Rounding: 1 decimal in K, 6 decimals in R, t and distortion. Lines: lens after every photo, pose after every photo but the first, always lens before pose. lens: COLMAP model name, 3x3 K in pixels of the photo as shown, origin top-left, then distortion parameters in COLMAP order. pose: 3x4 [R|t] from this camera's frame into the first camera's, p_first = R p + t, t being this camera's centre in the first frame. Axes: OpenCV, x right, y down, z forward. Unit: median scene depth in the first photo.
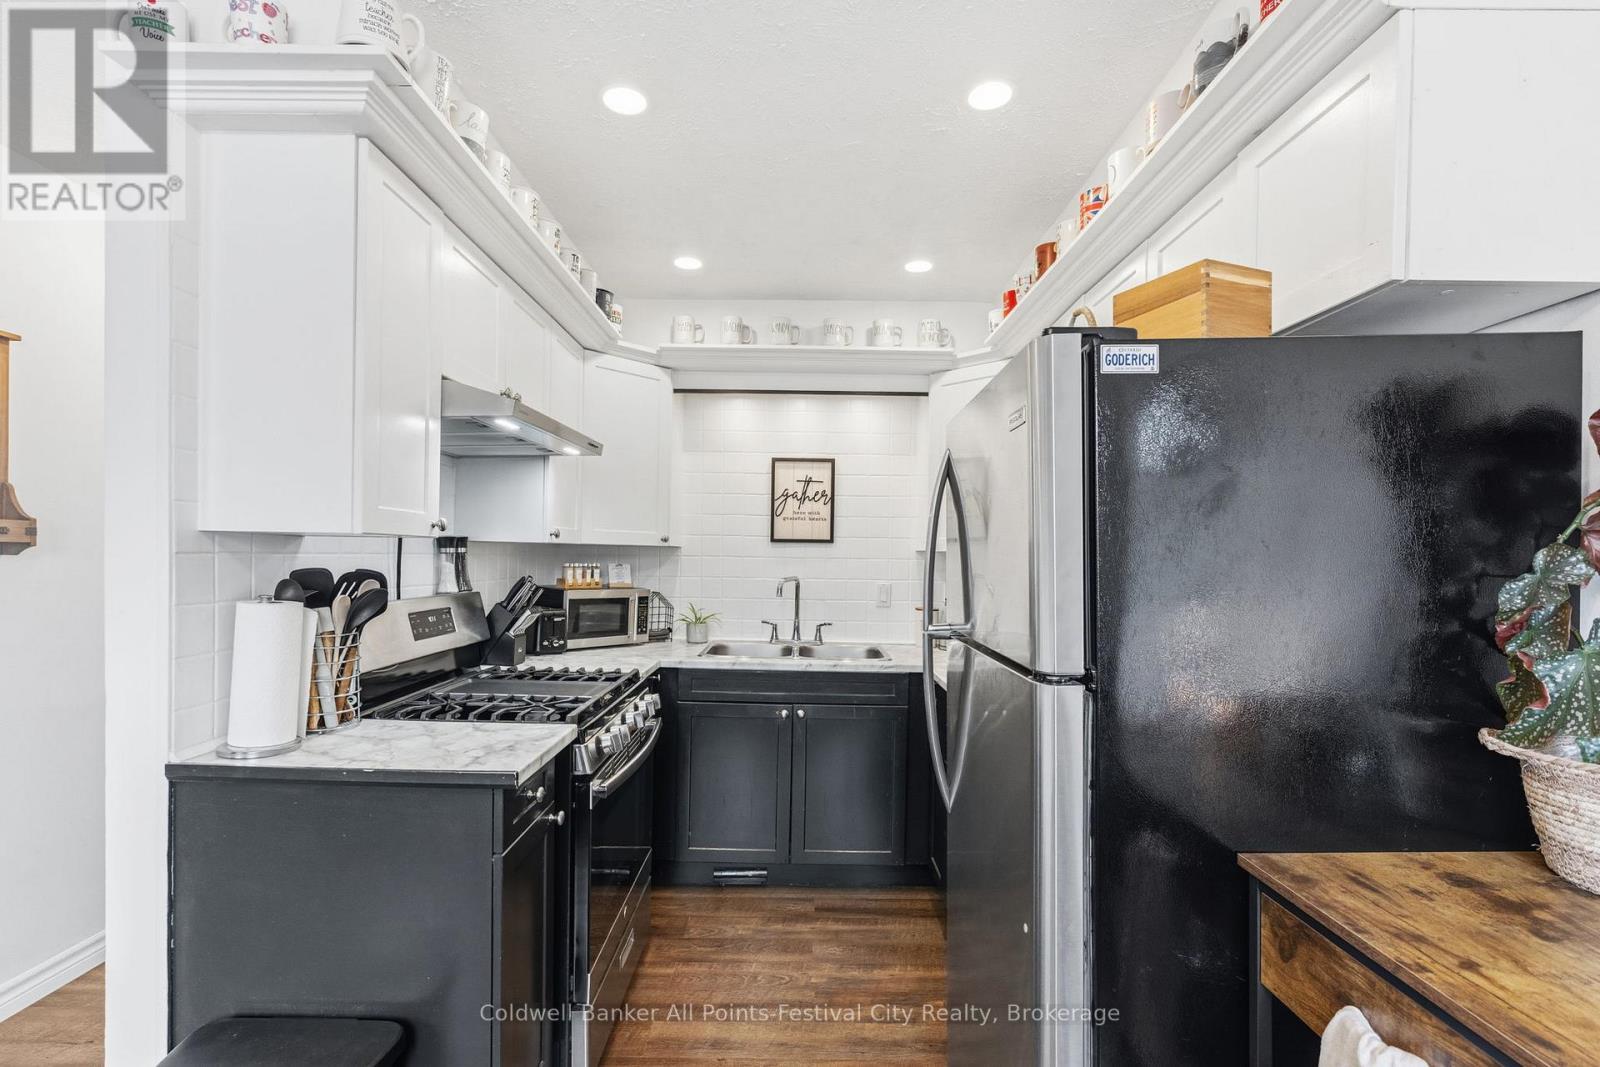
lens RADIAL K [[734.8, 0, 791.0], [0, 734.8, 561.8], [0, 0, 1]] dist [-0.004334, -0.000407]
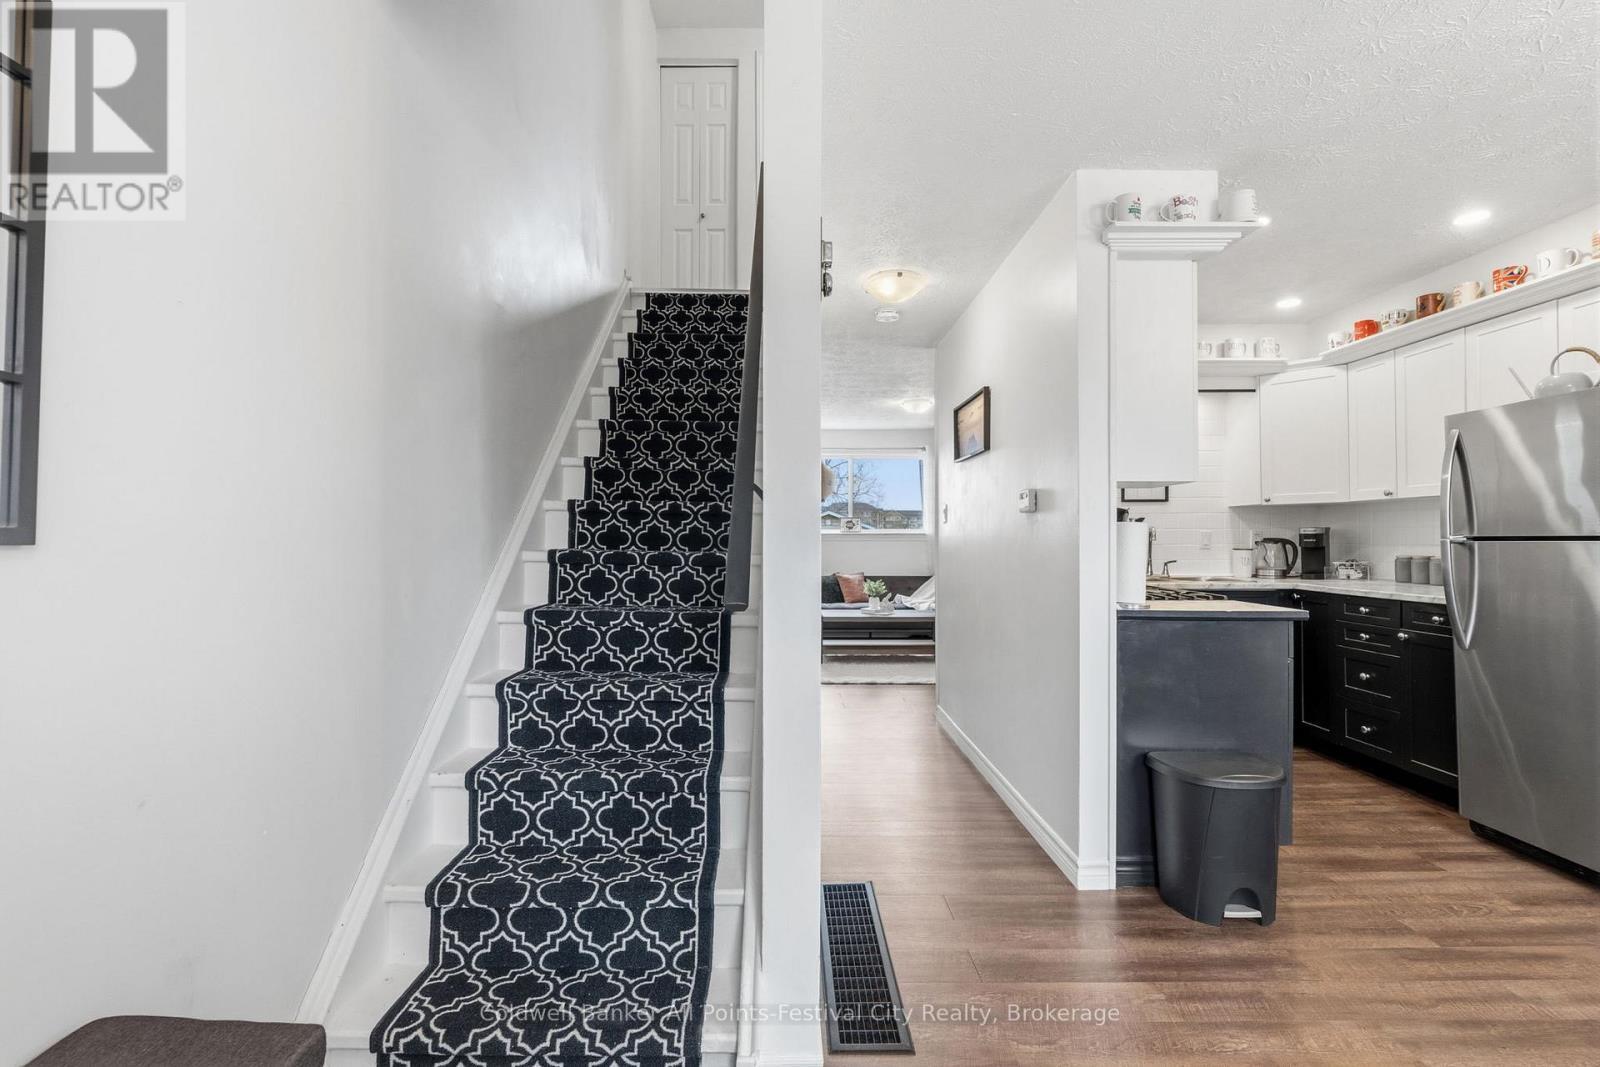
lens RADIAL K [[717.0, 0, 788.6], [0, 717.0, 527.5], [0, 0, 1]] dist [-0.011580, 0.009730]
pose [[0.999613, -0.013756, 0.024199, -0.683842], [0.014385, 0.999558, -0.026017, 0.046807], [-0.023830, 0.026355, 0.999369, -0.290963]]
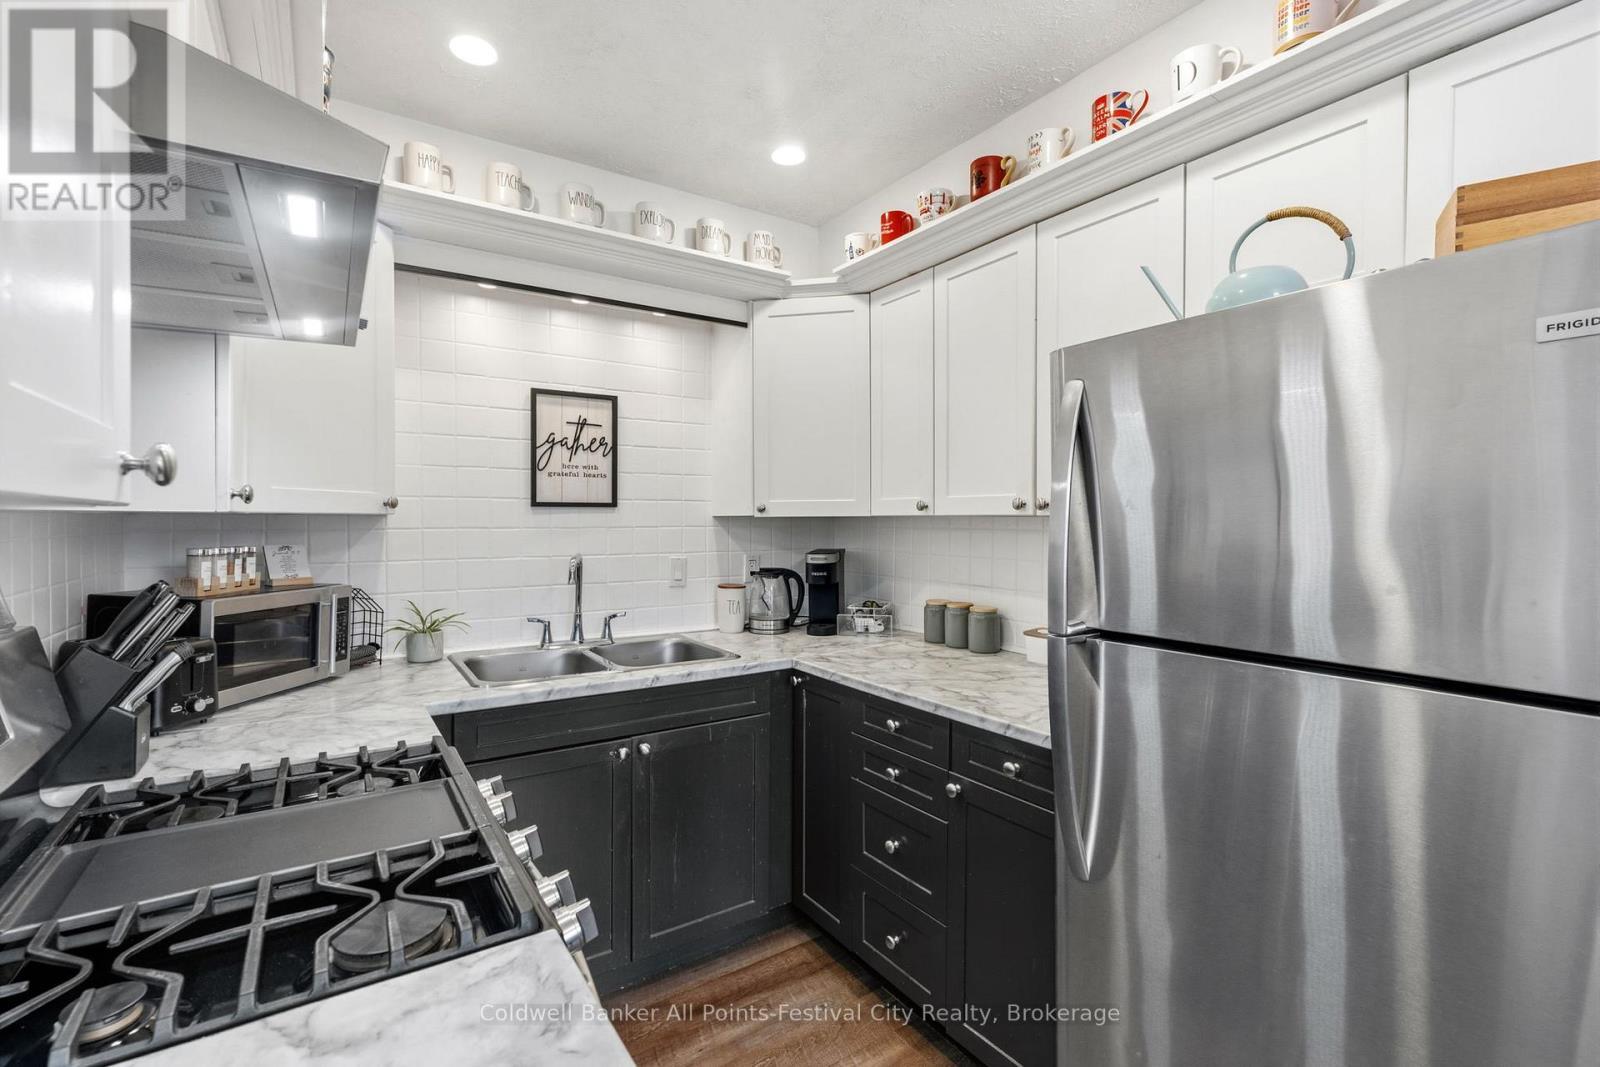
lens RADIAL K [[717.0, 0, 788.6], [0, 717.0, 527.5], [0, 0, 1]] dist [-0.011580, 0.009730]
pose [[0.829789, -0.021739, 0.557654, -0.214252], [0.017884, 0.999764, 0.012362, -0.011086], [-0.557791, -0.000285, 0.829981, 0.294672]]
